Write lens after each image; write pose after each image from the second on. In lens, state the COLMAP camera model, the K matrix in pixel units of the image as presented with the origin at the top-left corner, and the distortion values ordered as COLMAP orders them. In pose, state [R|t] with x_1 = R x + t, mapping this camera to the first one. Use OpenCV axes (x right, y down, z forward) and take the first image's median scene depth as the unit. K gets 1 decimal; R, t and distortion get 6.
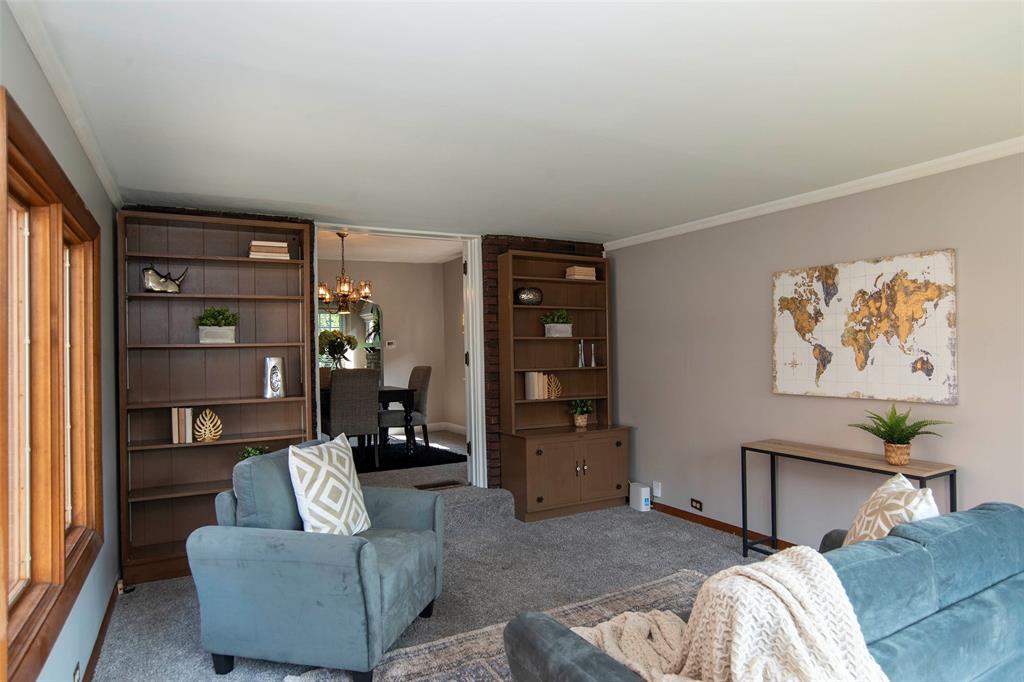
lens RADIAL K [[597.5, 0, 512.0], [0, 597.5, 341.0], [0, 0, 1]] dist [-0.056543, 0.000212]
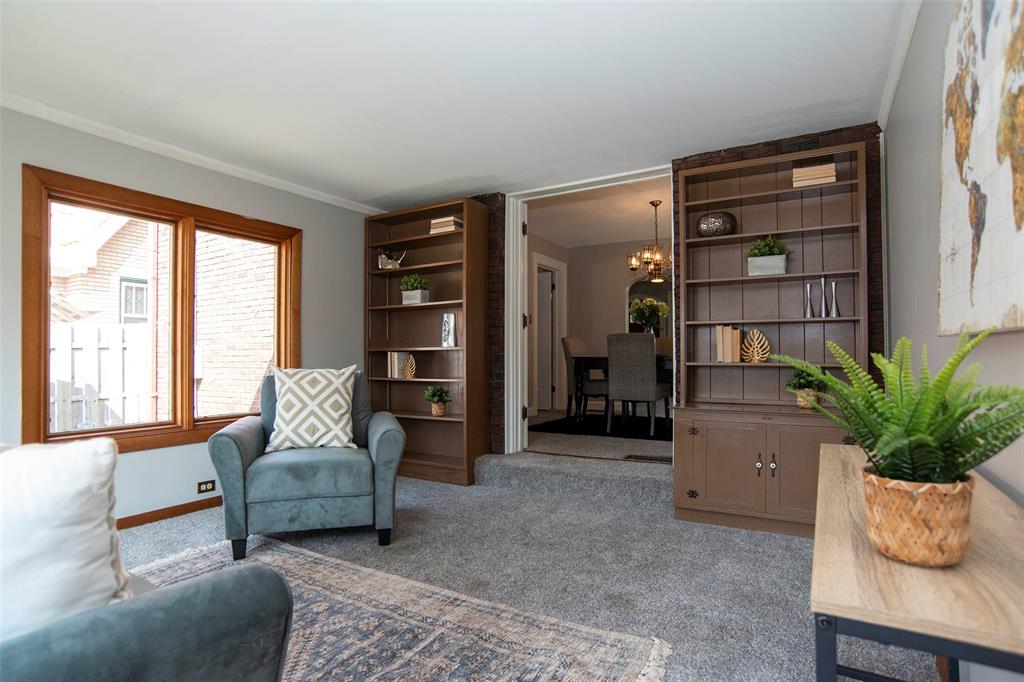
lens RADIAL K [[528.8, 0, 514.2], [0, 528.8, 351.0], [0, 0, 1]] dist [-0.084716, 0.046606]
pose [[0.508658, 0.008017, -0.860931, 0.603439], [0.013112, 0.999769, 0.017057, 0.088893], [0.860869, -0.019964, 0.508435, 0.584197]]
